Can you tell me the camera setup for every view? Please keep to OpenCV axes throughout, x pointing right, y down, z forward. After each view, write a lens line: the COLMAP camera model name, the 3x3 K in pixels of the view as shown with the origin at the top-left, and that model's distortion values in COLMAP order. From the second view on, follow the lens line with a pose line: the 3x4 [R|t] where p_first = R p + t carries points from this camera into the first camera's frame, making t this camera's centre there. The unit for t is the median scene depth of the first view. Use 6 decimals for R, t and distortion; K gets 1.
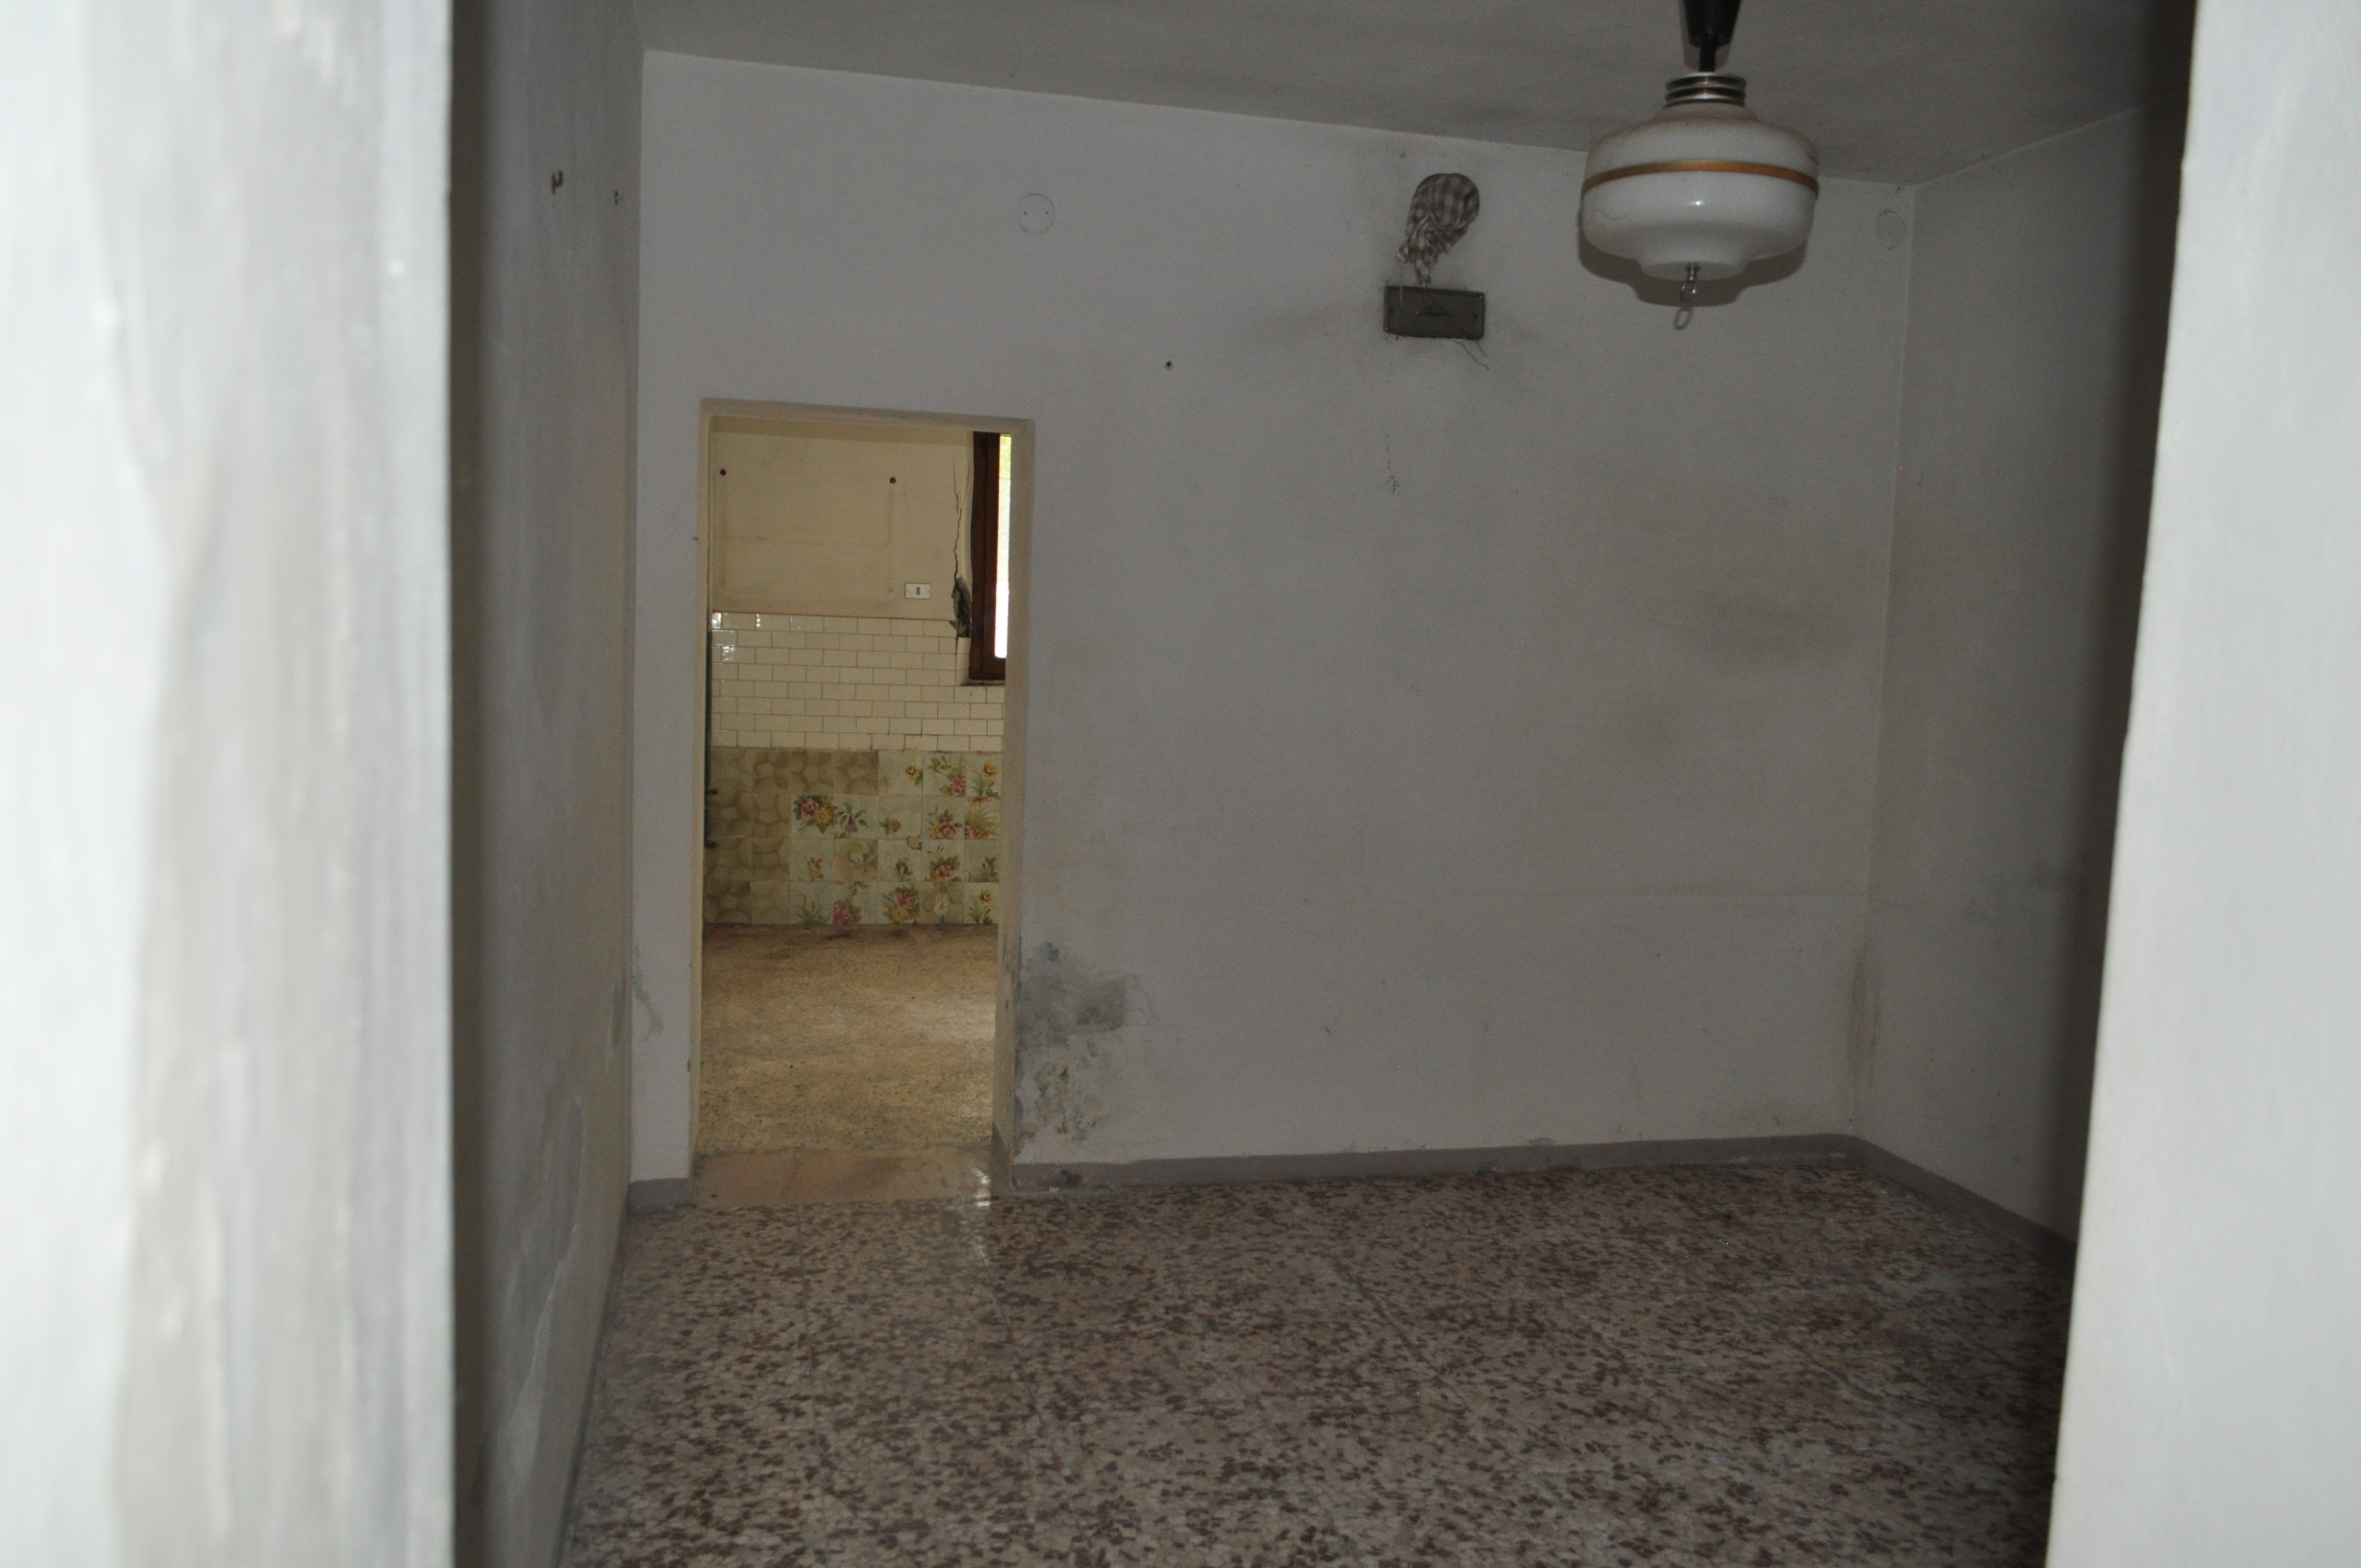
lens RADIAL K [[1812.9, 0, 1179.9], [0, 1812.9, 785.2], [0, 0, 1]] dist [-0.019192, 0.003560]
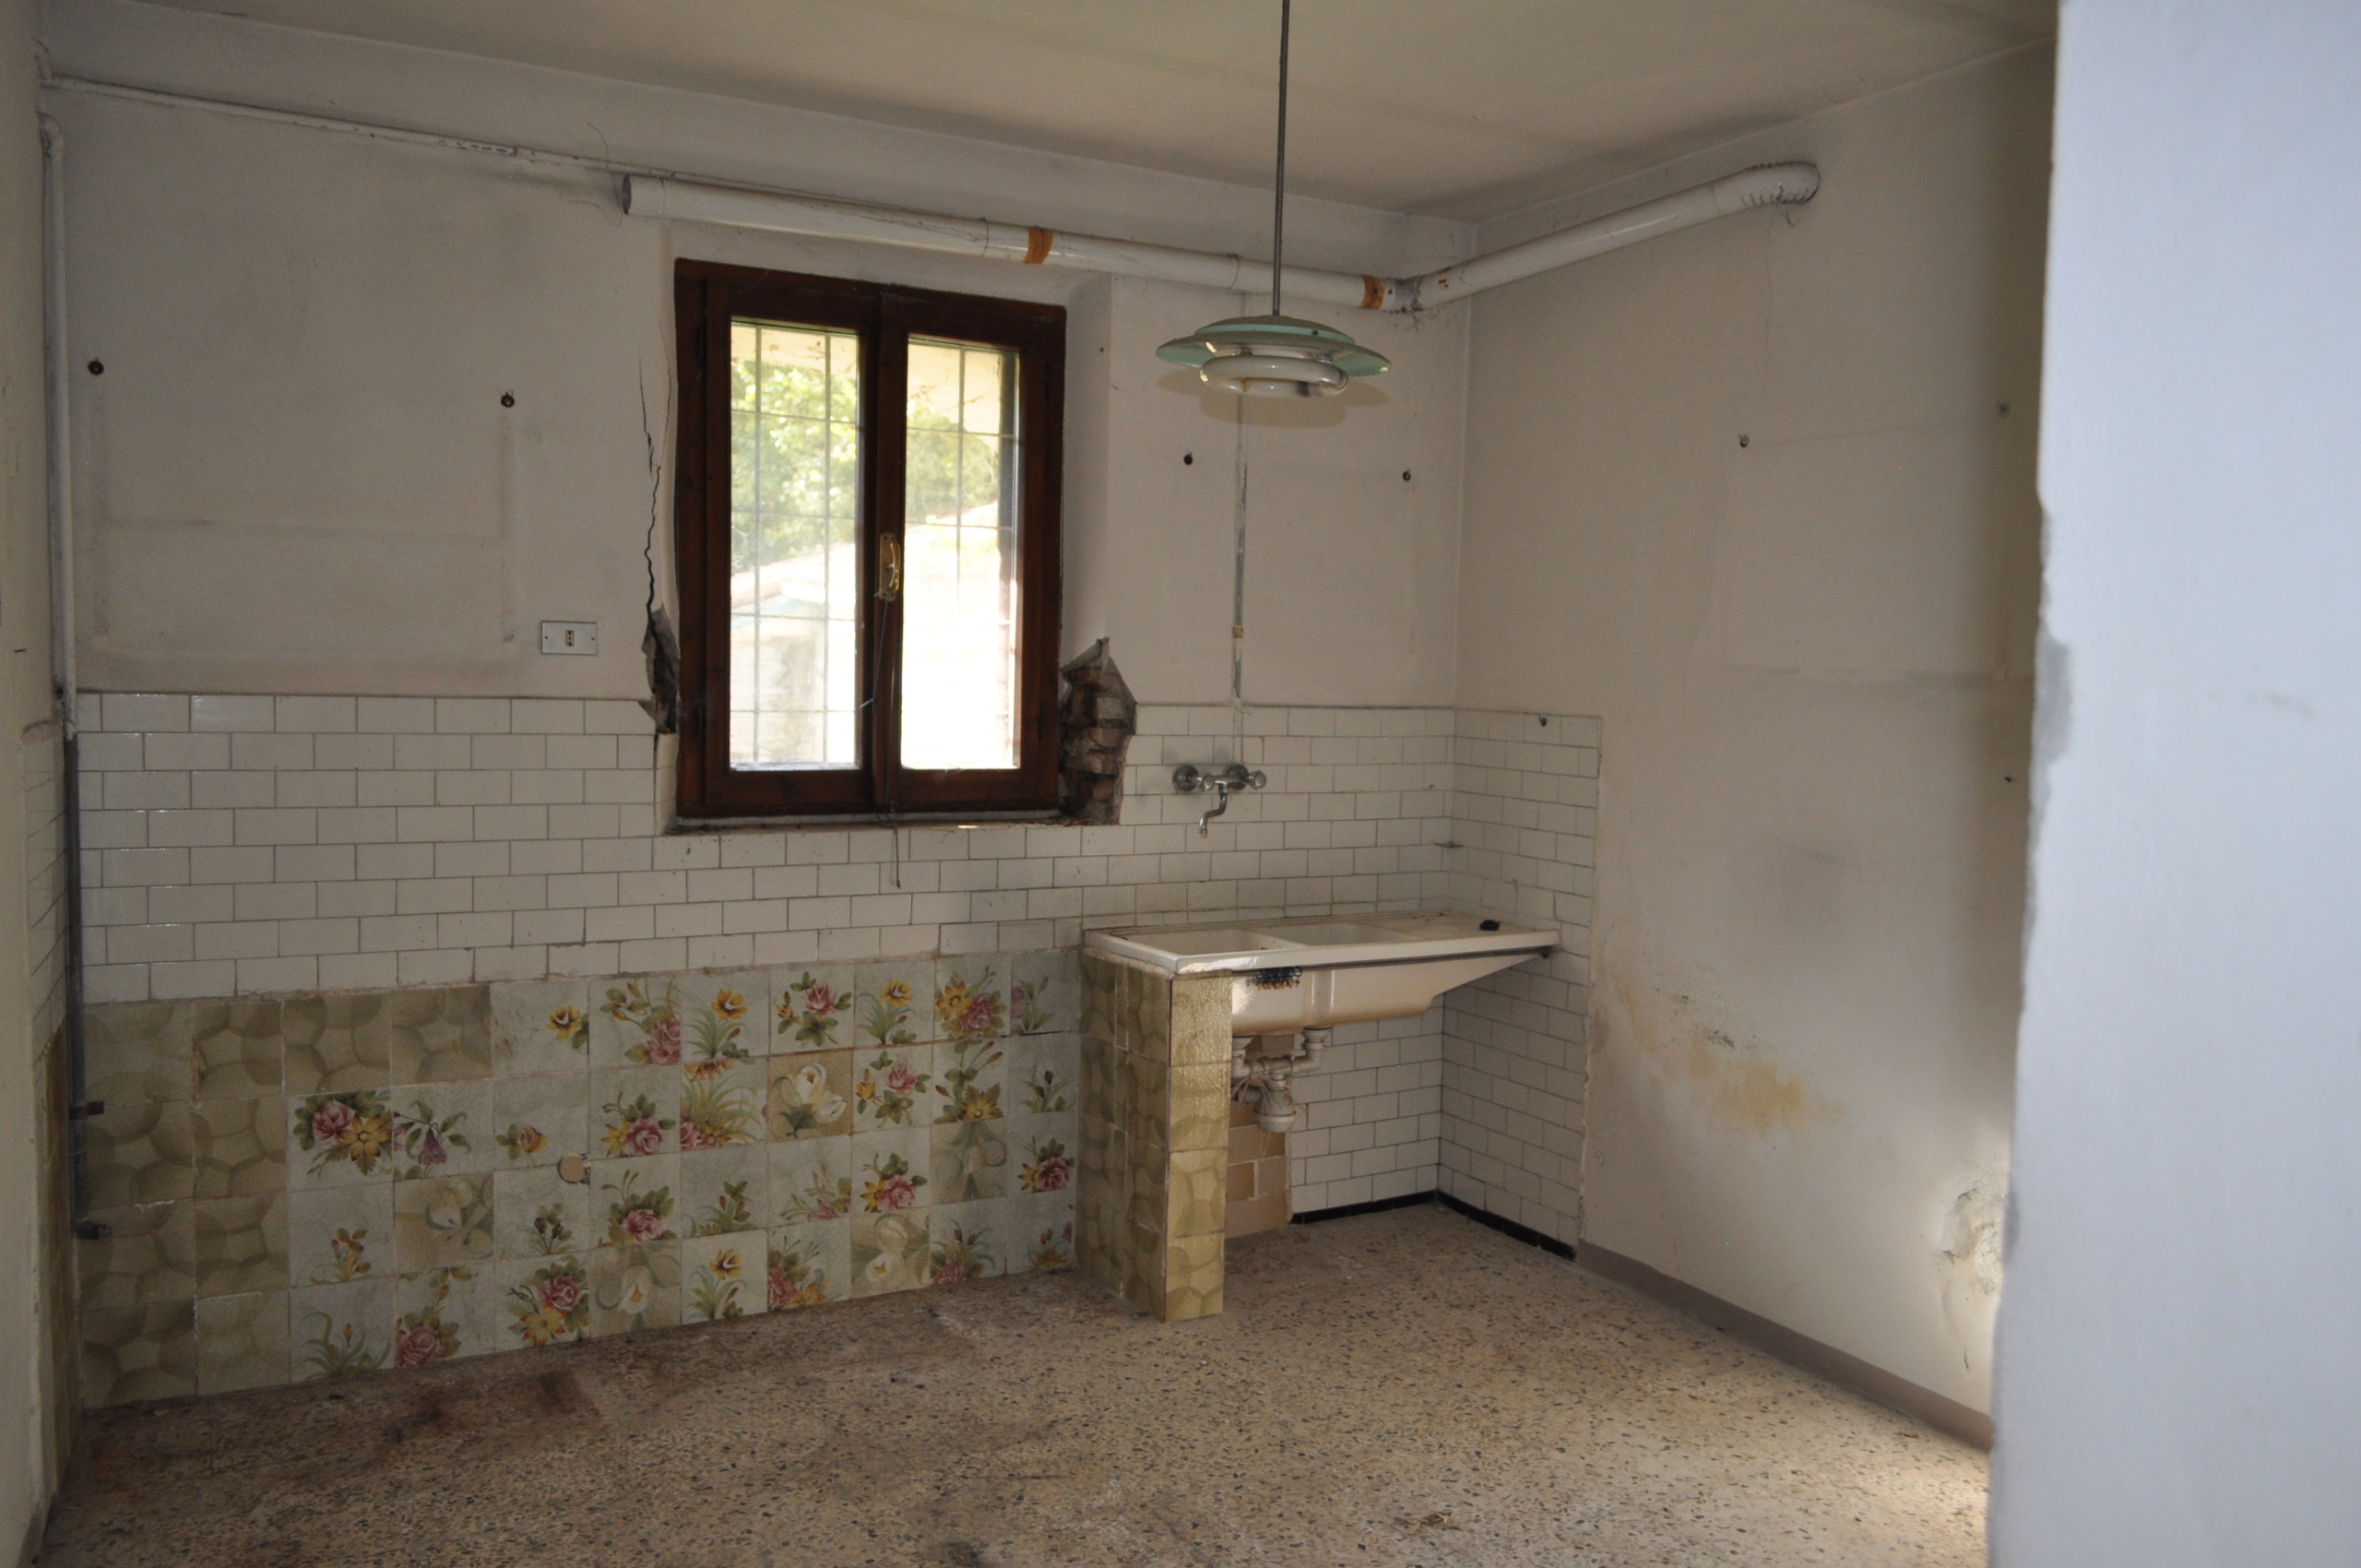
lens RADIAL K [[1812.9, 0, 1181.8], [0, 1812.9, 784.9], [0, 0, 1]] dist [-0.019192, 0.003560]
pose [[0.957518, -0.031411, 0.286657, -0.127545], [0.037185, 0.999200, -0.014722, -0.056142], [-0.285966, 0.024756, 0.957920, 0.504472]]
